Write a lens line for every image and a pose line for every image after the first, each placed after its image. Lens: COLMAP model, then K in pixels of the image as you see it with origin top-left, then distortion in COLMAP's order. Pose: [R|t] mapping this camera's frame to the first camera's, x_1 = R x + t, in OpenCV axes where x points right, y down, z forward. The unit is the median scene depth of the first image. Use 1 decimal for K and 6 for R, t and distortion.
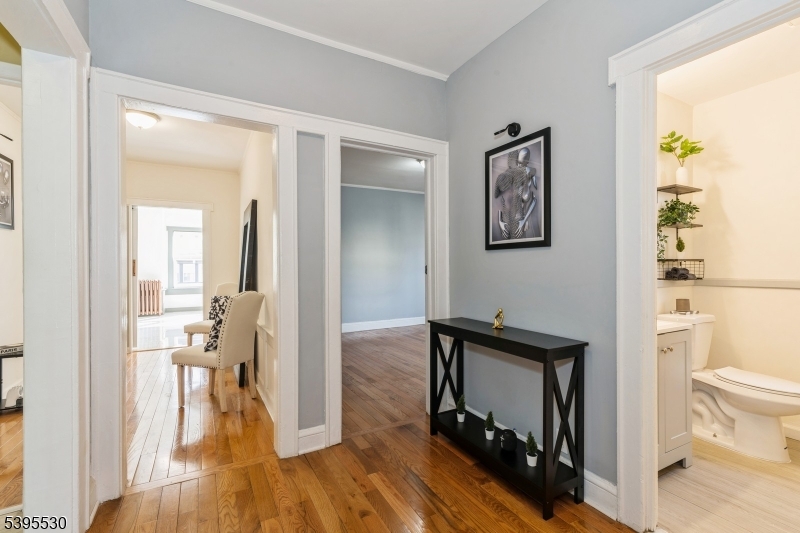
lens RADIAL K [[362.7, 0, 400.0], [0, 362.7, 266.5], [0, 0, 1]] dist [0.003370, 0.000604]
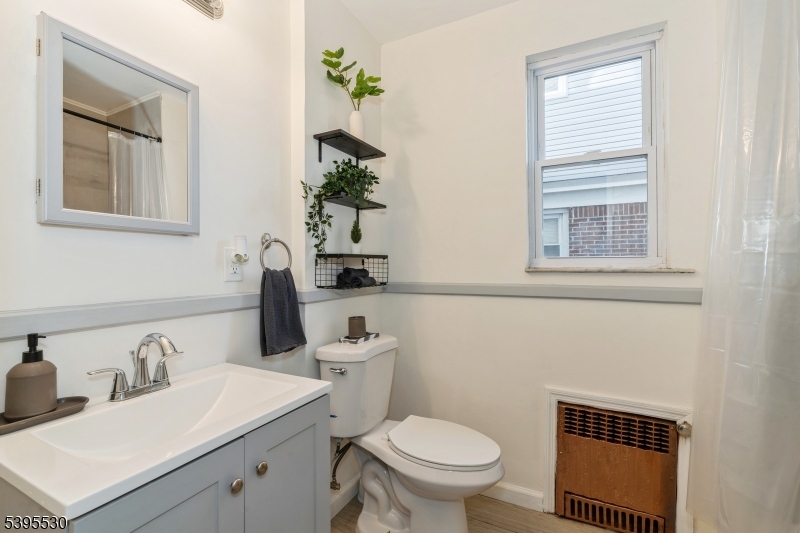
lens RADIAL K [[364.1, 0, 399.7], [0, 364.1, 263.1], [0, 0, 1]] dist [-0.011555, 0.000568]
pose [[0.825149, 0.002695, 0.564909, 0.476079], [0.000090, 0.999988, -0.004902, -0.002258], [-0.564916, 0.004096, 0.825139, 0.427535]]
